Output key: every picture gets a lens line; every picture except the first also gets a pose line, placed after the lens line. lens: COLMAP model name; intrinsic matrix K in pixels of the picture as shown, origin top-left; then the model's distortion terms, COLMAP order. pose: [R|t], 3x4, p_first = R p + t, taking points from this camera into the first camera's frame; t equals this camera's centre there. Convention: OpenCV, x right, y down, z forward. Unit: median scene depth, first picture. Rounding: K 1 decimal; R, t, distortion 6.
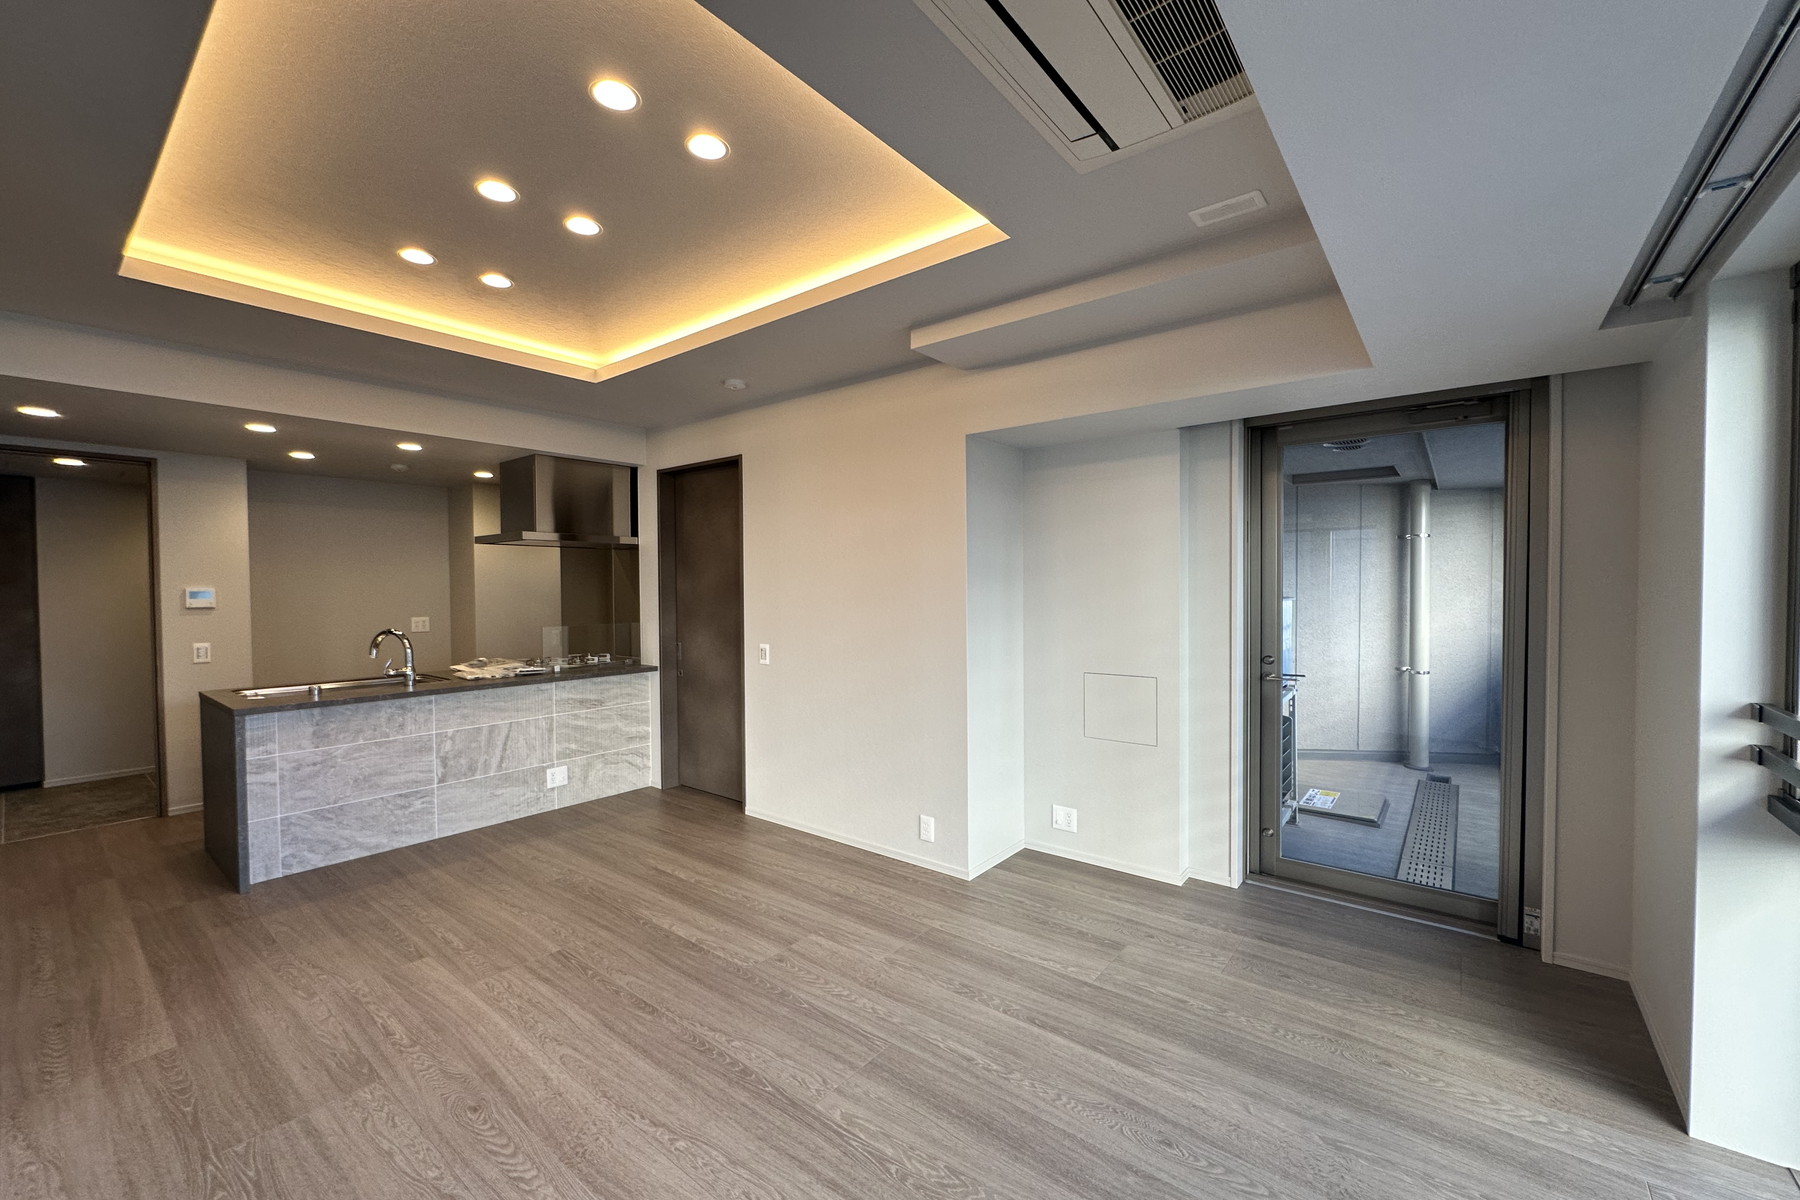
lens RADIAL K [[714.2, 0, 897.7], [0, 714.2, 603.8], [0, 0, 1]] dist [-0.004187, -0.000121]
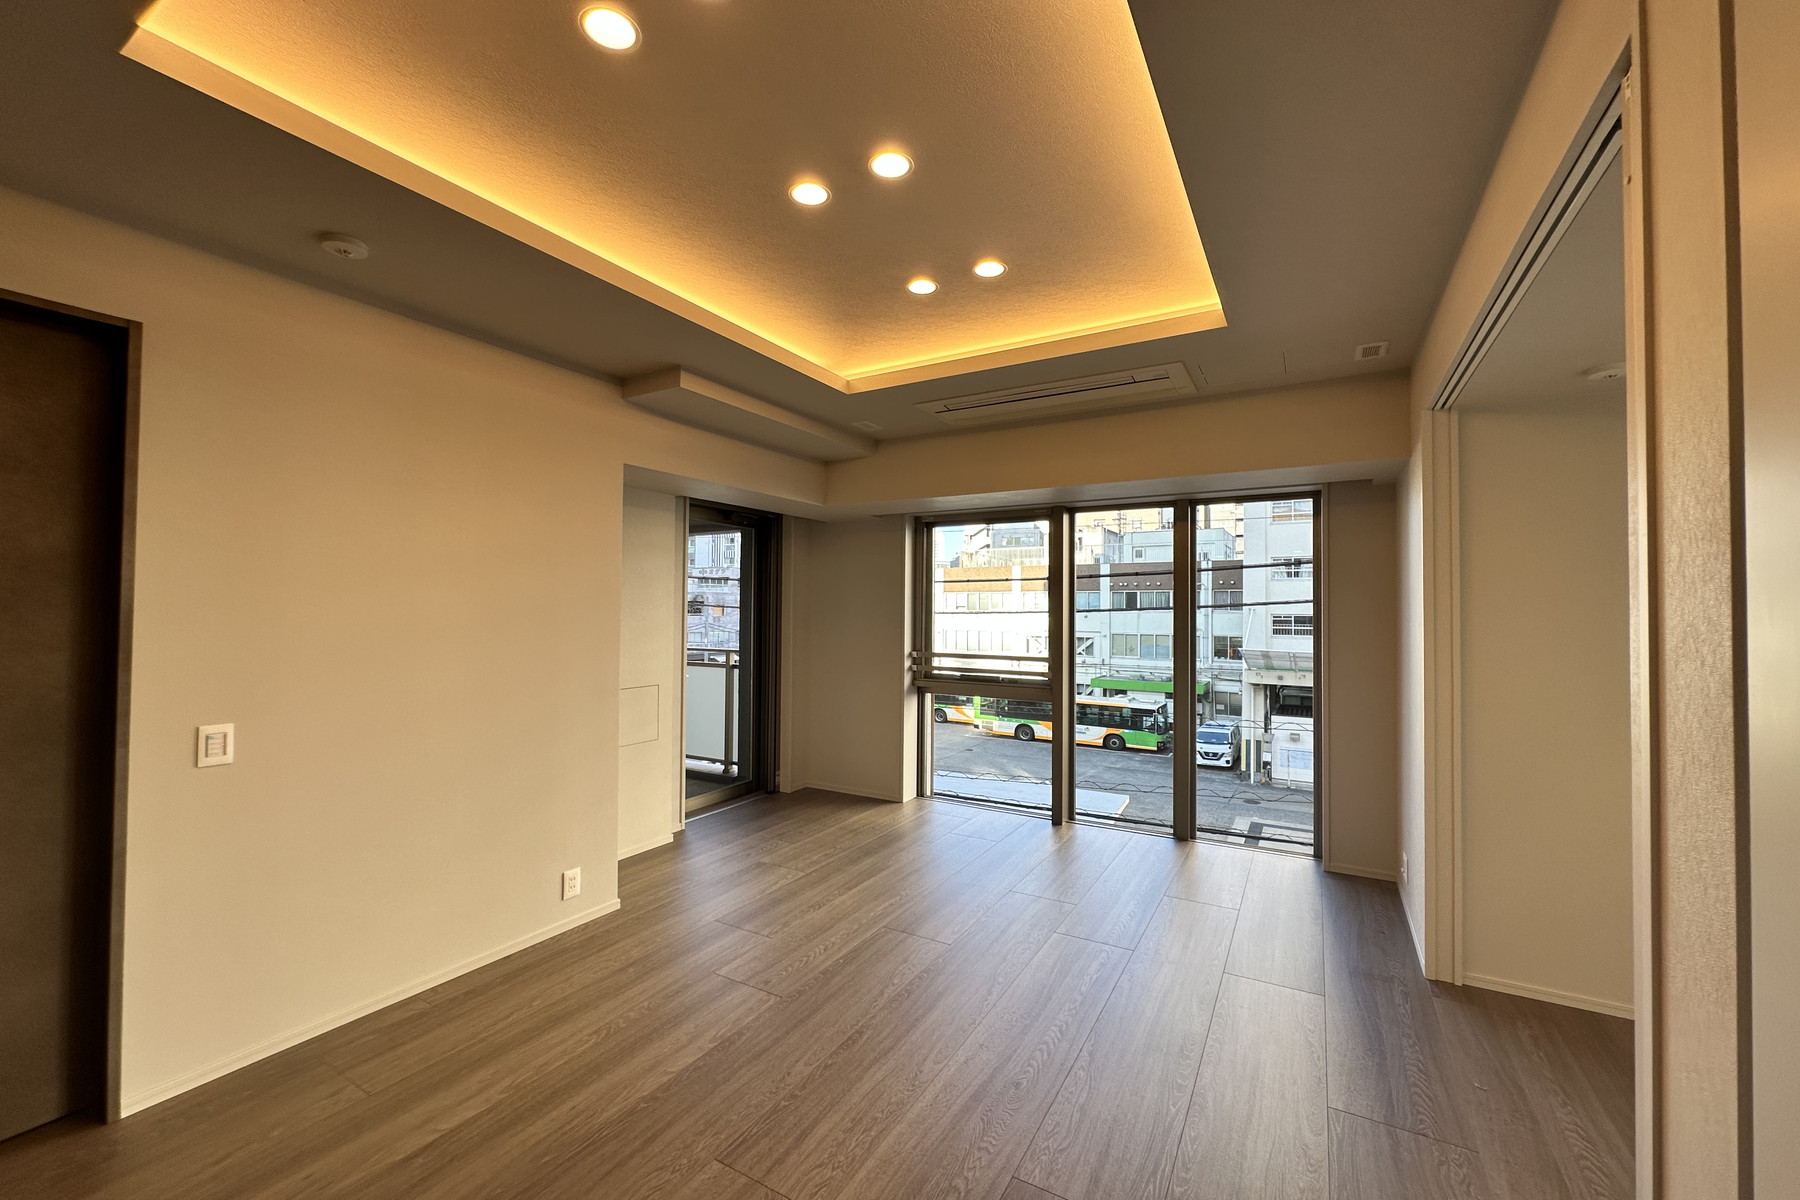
lens RADIAL K [[714.2, 0, 901.1], [0, 714.2, 606.4], [0, 0, 1]] dist [-0.004187, -0.000121]
pose [[-0.146976, 0.013395, 0.989049, -1.145238], [0.022066, 0.999704, -0.010260, -0.016647], [-0.988894, 0.020317, -0.147228, 0.908165]]
